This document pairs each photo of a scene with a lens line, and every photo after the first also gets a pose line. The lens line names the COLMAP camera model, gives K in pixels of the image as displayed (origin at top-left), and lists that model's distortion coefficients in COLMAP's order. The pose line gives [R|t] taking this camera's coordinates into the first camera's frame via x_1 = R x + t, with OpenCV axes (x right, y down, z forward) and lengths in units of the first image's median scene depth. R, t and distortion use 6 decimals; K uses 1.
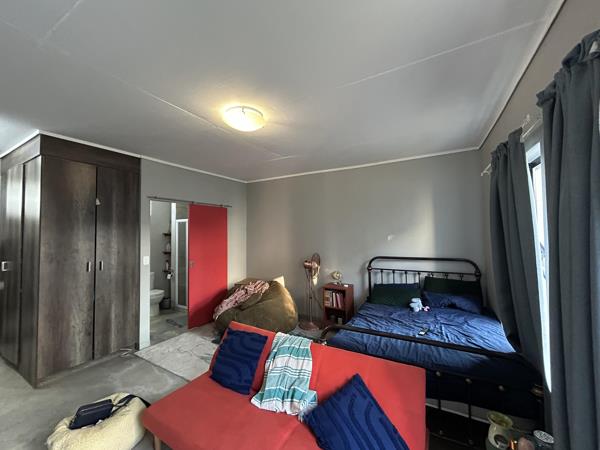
lens RADIAL K [[241.2, 0, 299.9], [0, 241.2, 223.2], [0, 0, 1]] dist [-0.001731, 0.001995]
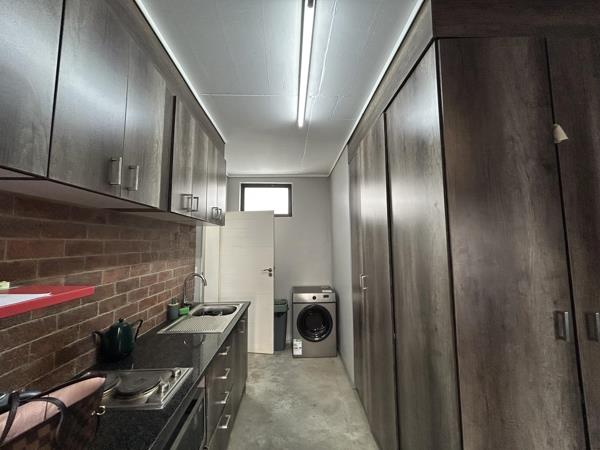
lens RADIAL K [[241.2, 0, 300.9], [0, 241.2, 223.4], [0, 0, 1]] dist [-0.001731, 0.001995]
pose [[0.530815, -0.067708, -0.844779, -0.796043], [0.039579, 0.997696, -0.055095, 0.045278], [0.846563, -0.004190, 0.532272, 0.534725]]
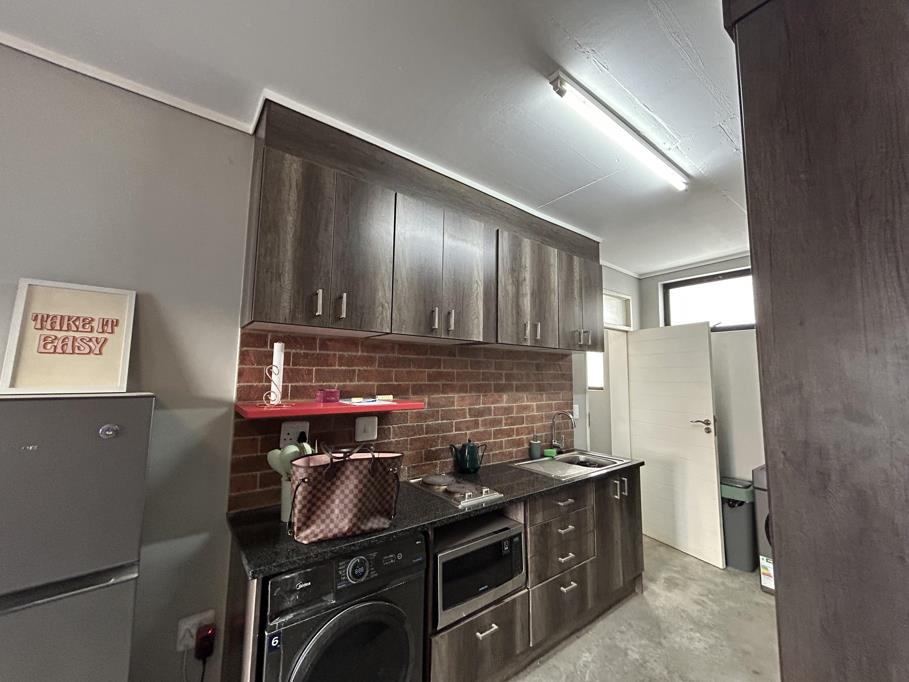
lens RADIAL K [[365.4, 0, 457.1], [0, 365.4, 338.9], [0, 0, 1]] dist [-0.001731, 0.001995]
pose [[-0.384447, -0.093090, -0.918442, -0.601620], [0.030118, 0.993108, -0.113264, 0.060232], [0.922656, -0.071205, -0.378993, 0.797370]]
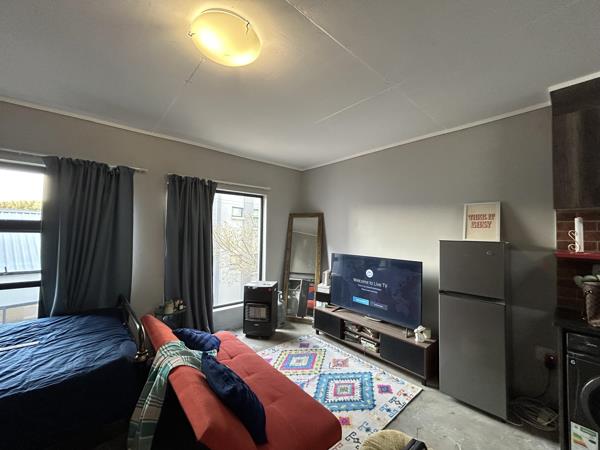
lens RADIAL K [[241.2, 0, 300.2], [0, 241.2, 223.7], [0, 0, 1]] dist [-0.001731, 0.001995]
pose [[-0.943860, -0.003245, 0.330329, -0.510253], [-0.030014, 0.996658, -0.075968, 0.084814], [-0.328979, -0.081618, -0.940804, 1.216223]]
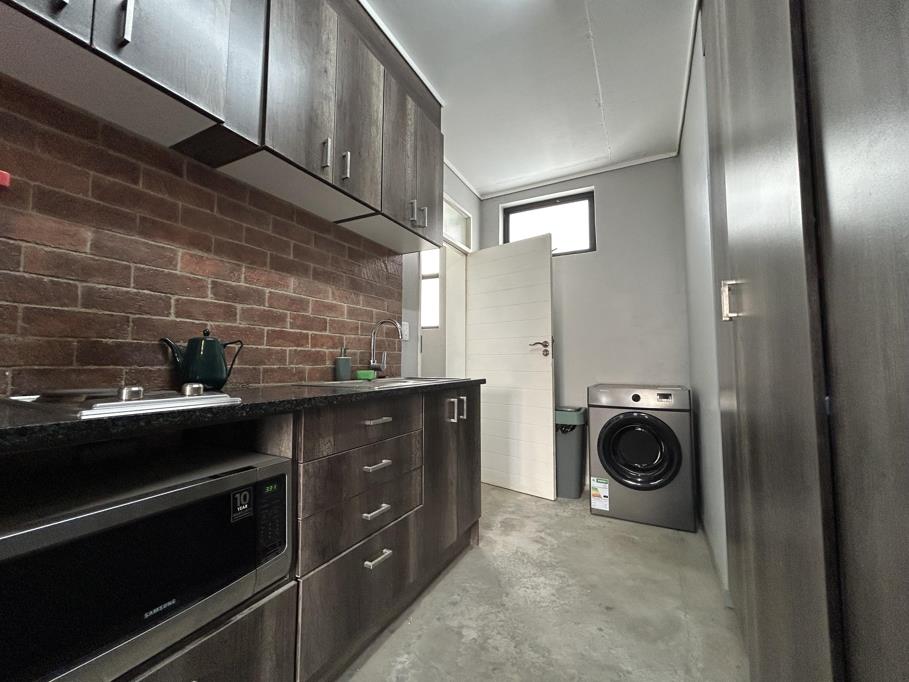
lens RADIAL K [[365.4, 0, 455.5], [0, 365.4, 339.0], [0, 0, 1]] dist [-0.001731, 0.001995]
pose [[0.036275, -0.058565, -0.997624, -0.950733], [0.038841, 0.997610, -0.057152, 0.244511], [0.998587, -0.036676, 0.038463, 0.776517]]
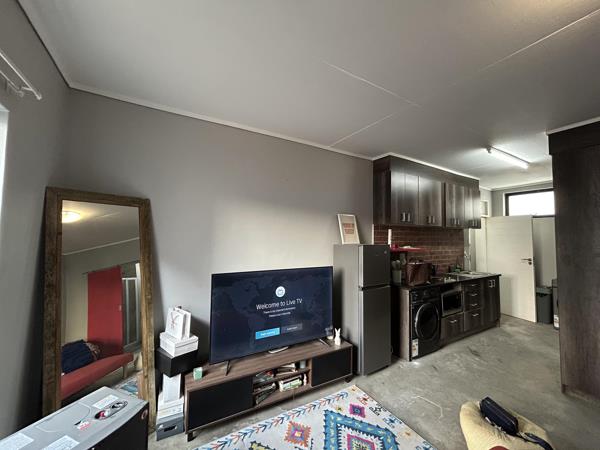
lens RADIAL K [[241.2, 0, 300.7], [0, 241.2, 224.0], [0, 0, 1]] dist [-0.001731, 0.001995]
pose [[-0.498808, -0.047994, -0.865383, 0.276790], [0.025898, 0.997194, -0.070232, 0.041593], [0.866325, -0.057443, -0.496166, 0.537981]]
